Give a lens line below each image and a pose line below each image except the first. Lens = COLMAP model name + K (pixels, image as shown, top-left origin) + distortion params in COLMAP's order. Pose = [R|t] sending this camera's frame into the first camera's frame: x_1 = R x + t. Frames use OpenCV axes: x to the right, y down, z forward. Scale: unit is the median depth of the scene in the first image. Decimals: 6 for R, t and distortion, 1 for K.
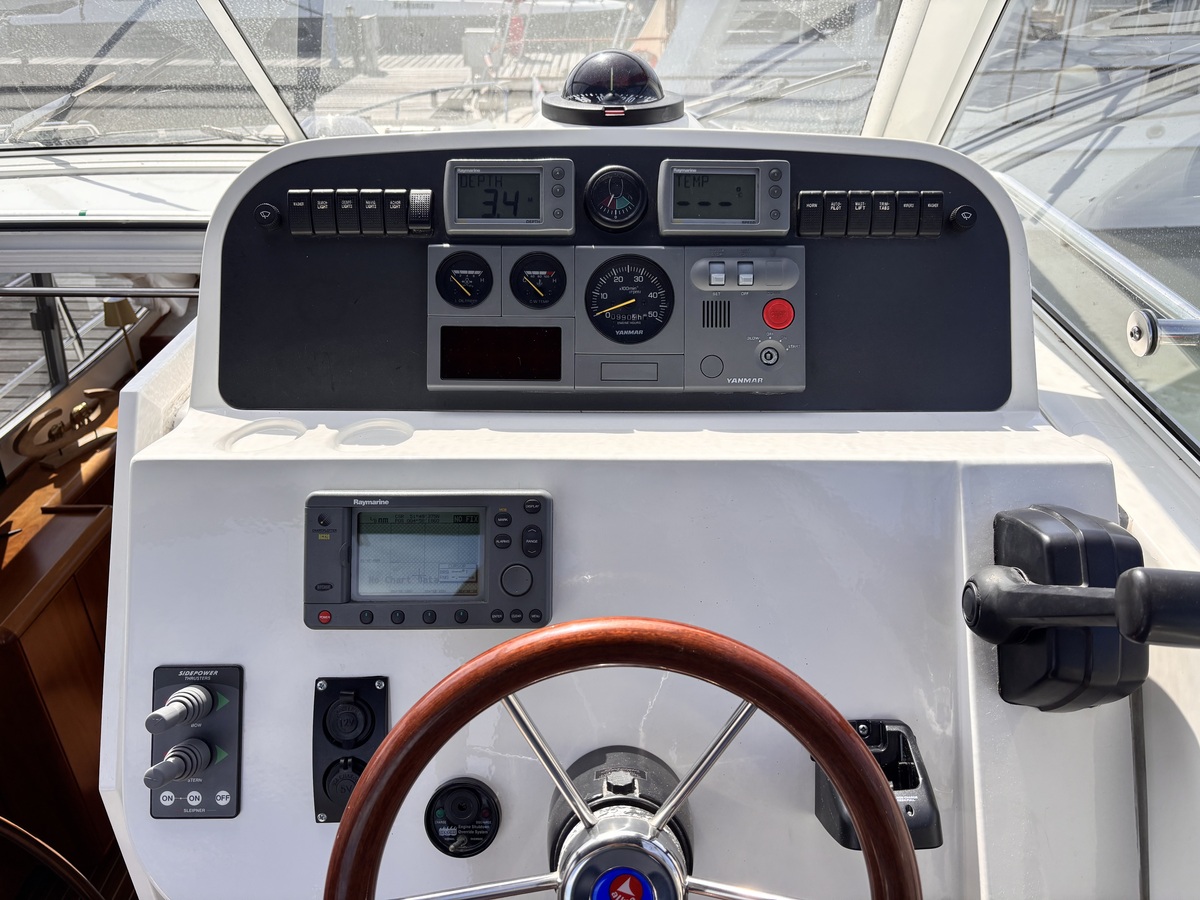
lens RADIAL K [[922.8, 0, 600.0], [0, 922.8, 450.0], [0, 0, 1]] dist [0.001722, 0.002258]
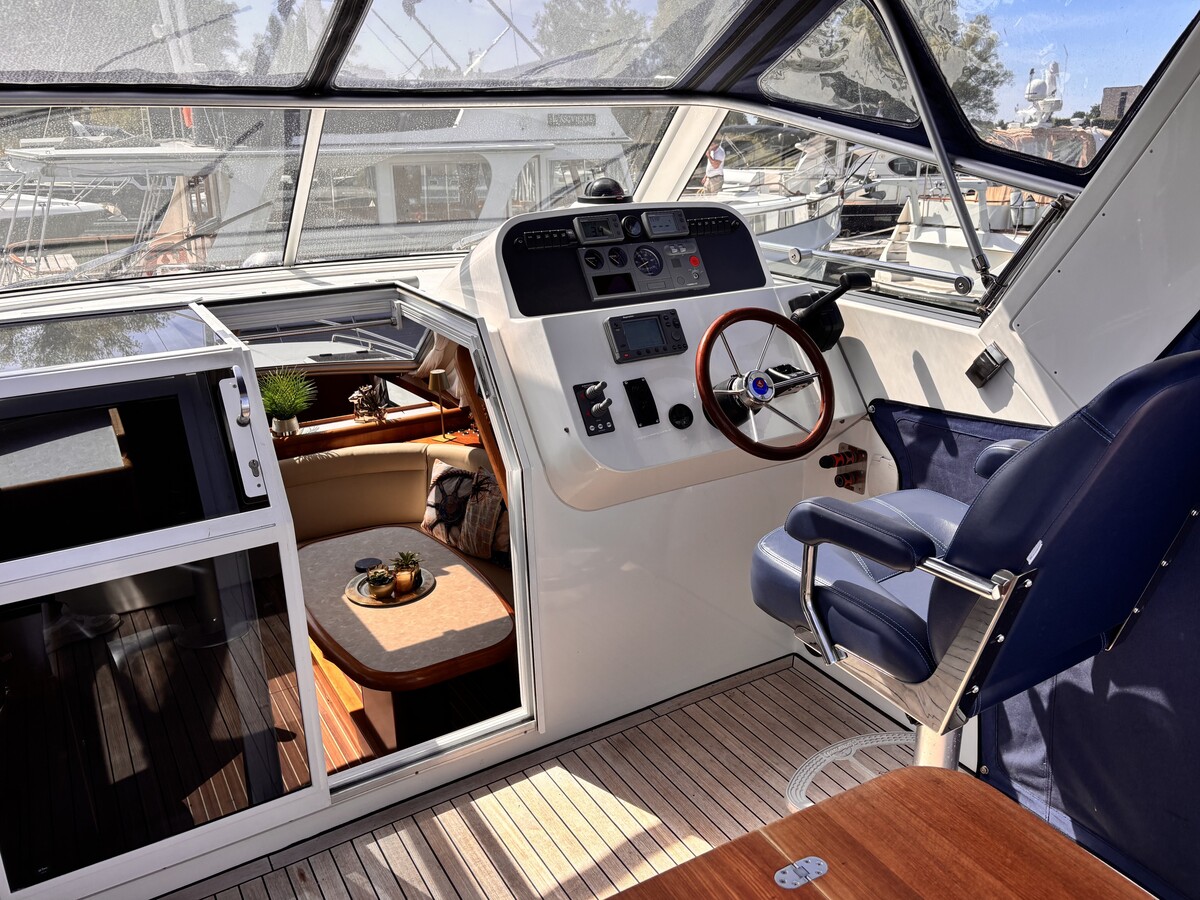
lens RADIAL K [[922.8, 0, 600.0], [0, 922.8, 450.0], [0, 0, 1]] dist [0.001722, 0.002258]
pose [[0.853664, -0.182594, 0.487767, -0.704241], [0.267092, 0.957485, -0.109018, 0.291387], [-0.447124, 0.223343, 0.866140, -0.539796]]
